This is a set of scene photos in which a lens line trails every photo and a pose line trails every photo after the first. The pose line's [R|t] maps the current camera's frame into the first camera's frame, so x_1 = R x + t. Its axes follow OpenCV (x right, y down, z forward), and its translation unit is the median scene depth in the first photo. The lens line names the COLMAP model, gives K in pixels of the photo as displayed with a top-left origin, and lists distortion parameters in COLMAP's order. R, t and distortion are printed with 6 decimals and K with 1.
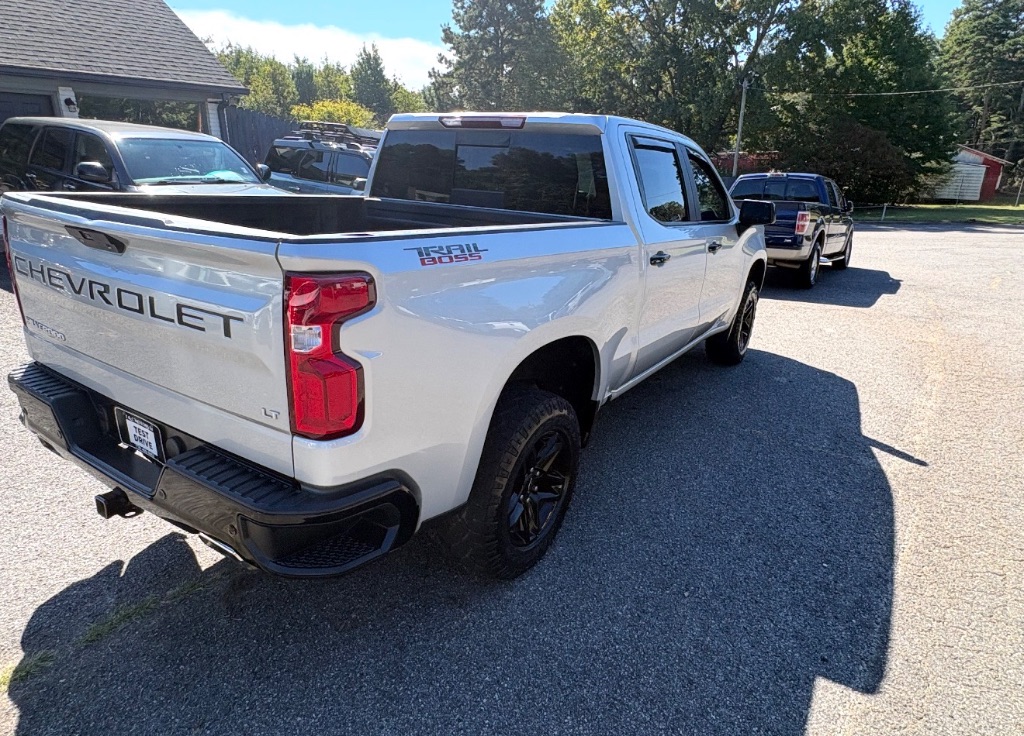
lens RADIAL K [[607.5, 0, 521.5], [0, 607.5, 364.5], [0, 0, 1]] dist [-0.000170, 0.000383]
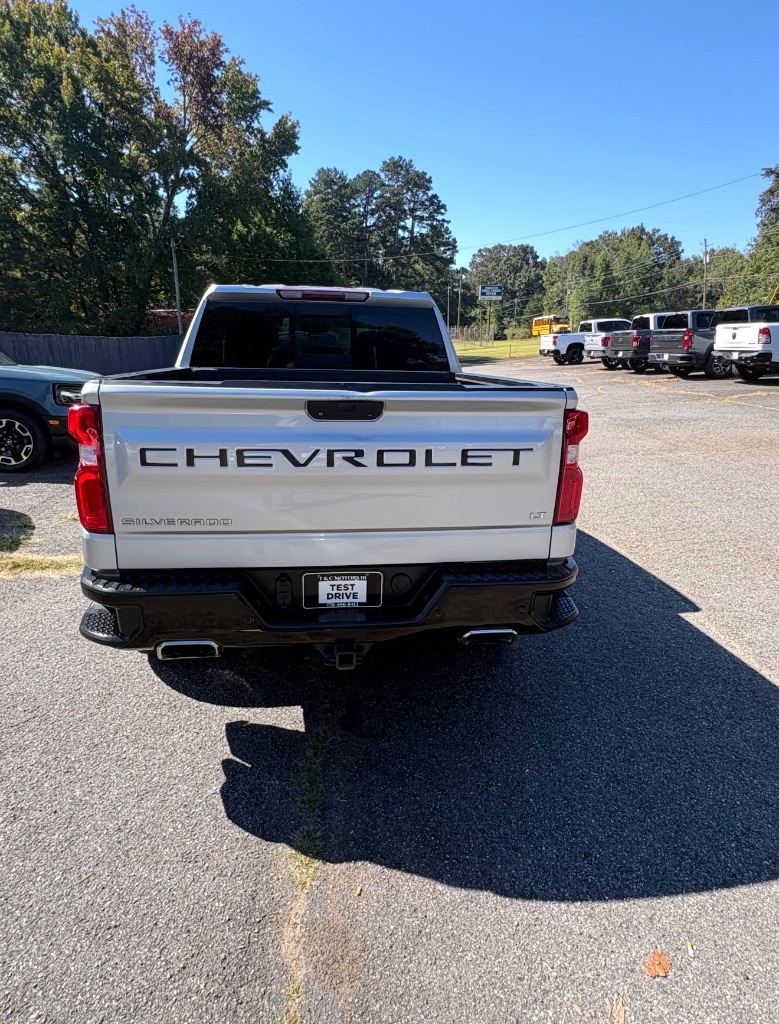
lens RADIAL K [[612.3, 0, 391.5], [0, 612.3, 512.5], [0, 0, 1]] dist [0.001229, 0.002281]
pose [[0.760980, -0.206815, 0.614928, -0.925615], [0.216499, 0.974449, 0.059811, -0.049763], [-0.611586, 0.087616, 0.786312, 0.058625]]
